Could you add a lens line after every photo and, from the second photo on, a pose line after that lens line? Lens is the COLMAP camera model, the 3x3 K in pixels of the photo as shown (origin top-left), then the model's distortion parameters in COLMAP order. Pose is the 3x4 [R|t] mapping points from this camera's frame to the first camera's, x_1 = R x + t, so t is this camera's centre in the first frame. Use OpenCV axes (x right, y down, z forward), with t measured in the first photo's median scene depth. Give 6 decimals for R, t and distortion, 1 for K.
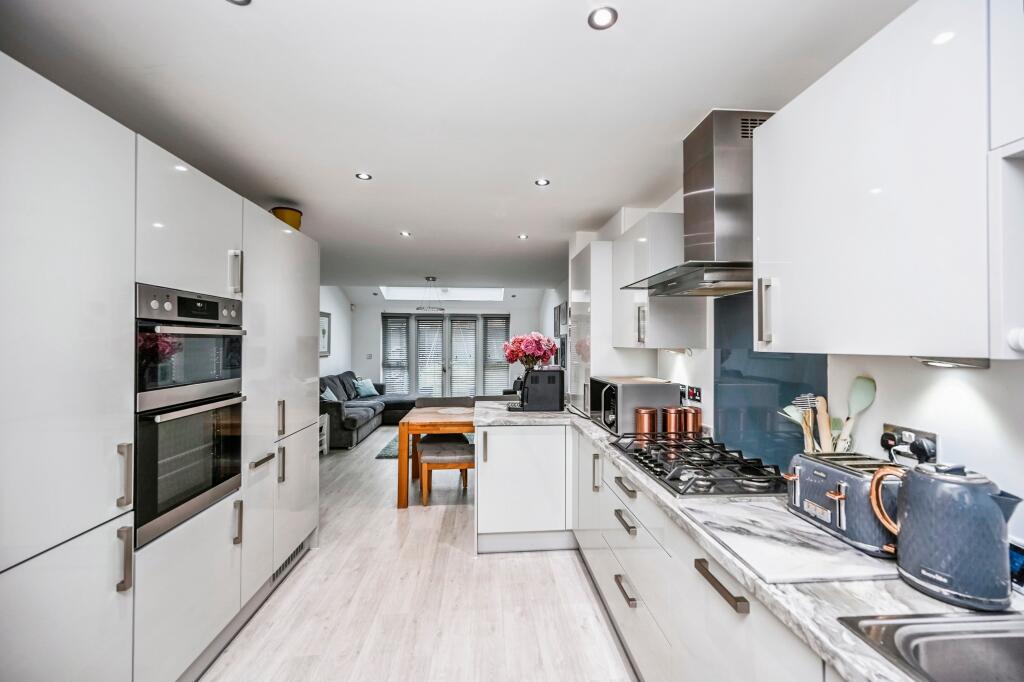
lens RADIAL K [[413.4, 0, 512.0], [0, 413.4, 341.0], [0, 0, 1]] dist [0.026017, 0.000062]
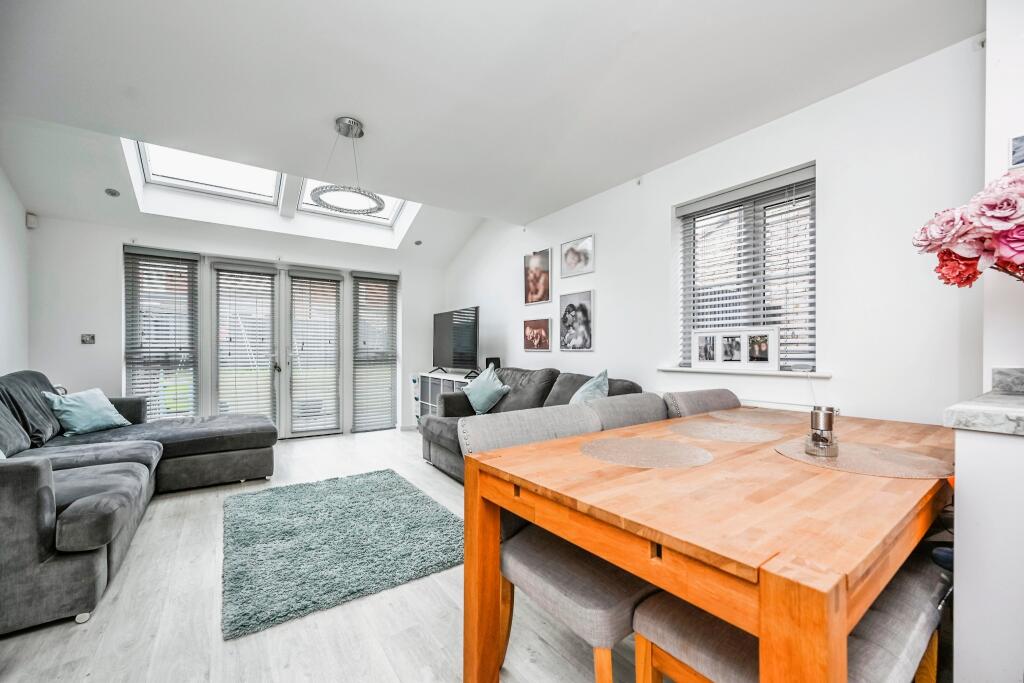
lens RADIAL K [[403.9, 0, 517.4], [0, 403.9, 356.5], [0, 0, 1]] dist [-0.009612, 0.000335]
pose [[0.845134, -0.008044, 0.534494, -0.184931], [-0.001646, 0.999843, 0.017650, 0.047010], [-0.534552, -0.015797, 0.844988, 0.397610]]
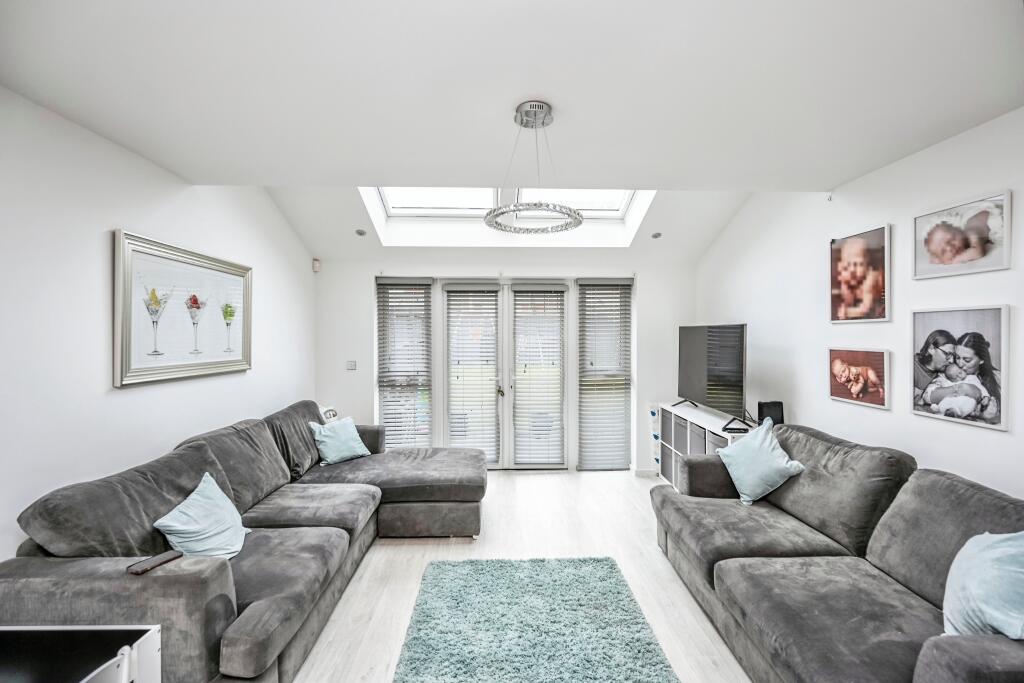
lens RADIAL K [[444.9, 0, 515.1], [0, 444.9, 336.8], [0, 0, 1]] dist [-0.003217, -0.000481]
pose [[0.999820, -0.005140, -0.018257, -0.140603], [0.005288, 0.999953, 0.008073, -0.000157], [0.018215, -0.008168, 0.999801, 0.478334]]
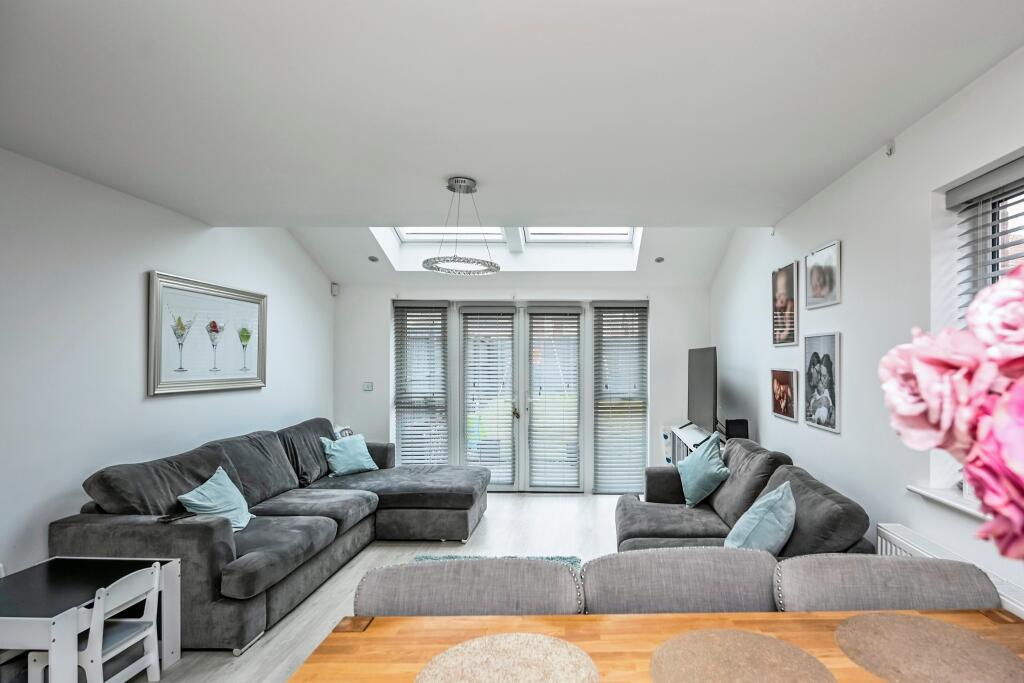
lens RADIAL K [[542.3, 0, 588.4], [0, 542.3, 360.2], [0, 0, 1]] dist [-0.002279, -0.001474]
pose [[0.998019, -0.001718, -0.062884, -0.036801], [0.001960, 0.999991, 0.003785, 0.002952], [0.062877, -0.003901, 0.998014, 0.361974]]
